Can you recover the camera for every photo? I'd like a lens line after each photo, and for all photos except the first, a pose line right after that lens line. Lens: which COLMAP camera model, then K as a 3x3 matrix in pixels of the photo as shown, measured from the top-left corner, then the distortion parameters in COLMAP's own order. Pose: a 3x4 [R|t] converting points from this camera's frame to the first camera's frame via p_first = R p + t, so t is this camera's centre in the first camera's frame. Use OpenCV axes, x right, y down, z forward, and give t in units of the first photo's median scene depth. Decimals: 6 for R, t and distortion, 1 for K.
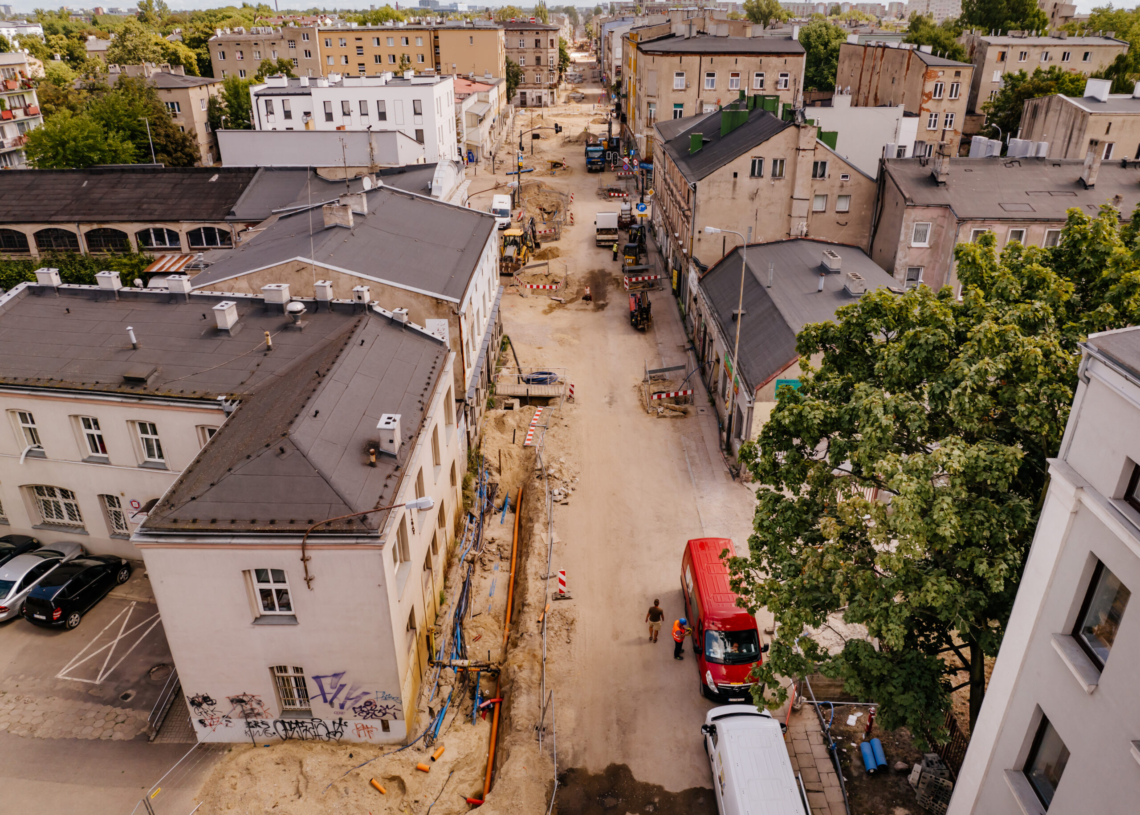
lens RADIAL K [[806.9, 0, 580.6], [0, 806.9, 404.8], [0, 0, 1]] dist [-0.008384, -0.000835]
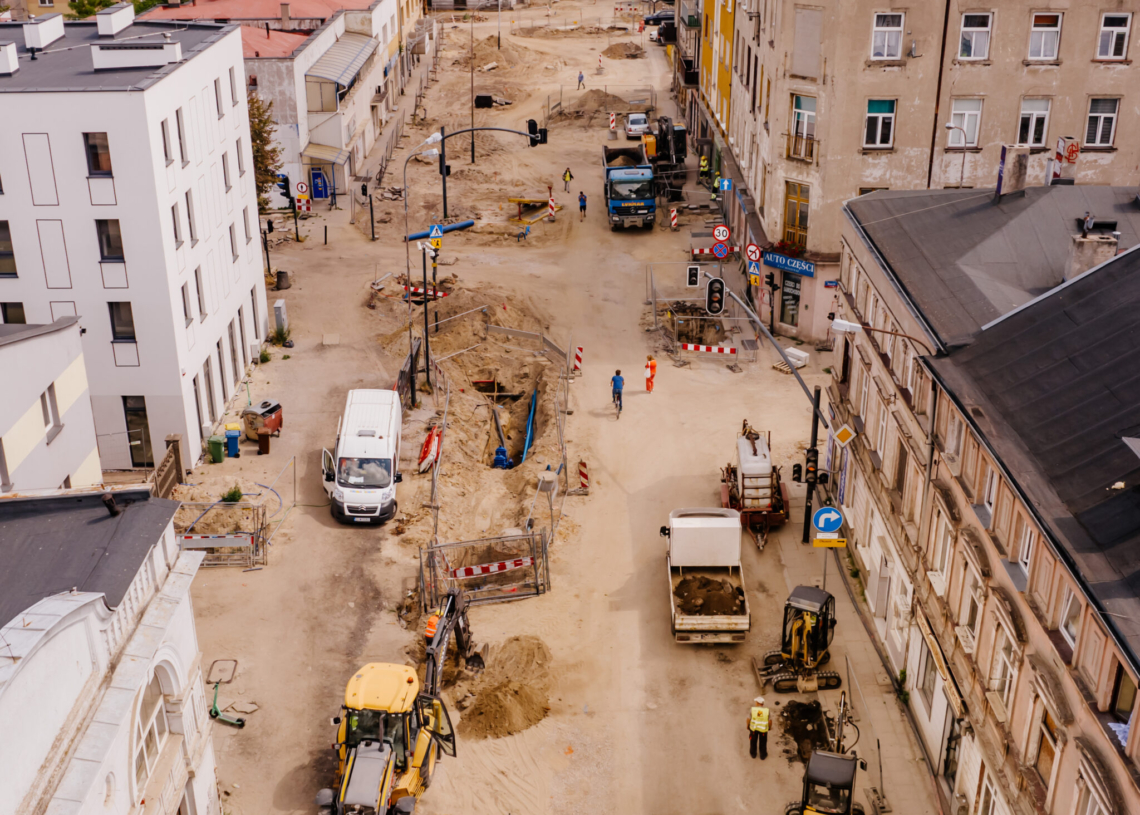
lens RADIAL K [[1359.7, 0, 562.4], [0, 1359.7, 410.9], [0, 0, 1]] dist [-0.017762, 0.000000]
pose [[0.999991, -0.002353, -0.003573, -0.015240], [0.002248, 0.999570, -0.029245, -0.211631], [0.003640, 0.029237, 0.999566, 0.394115]]
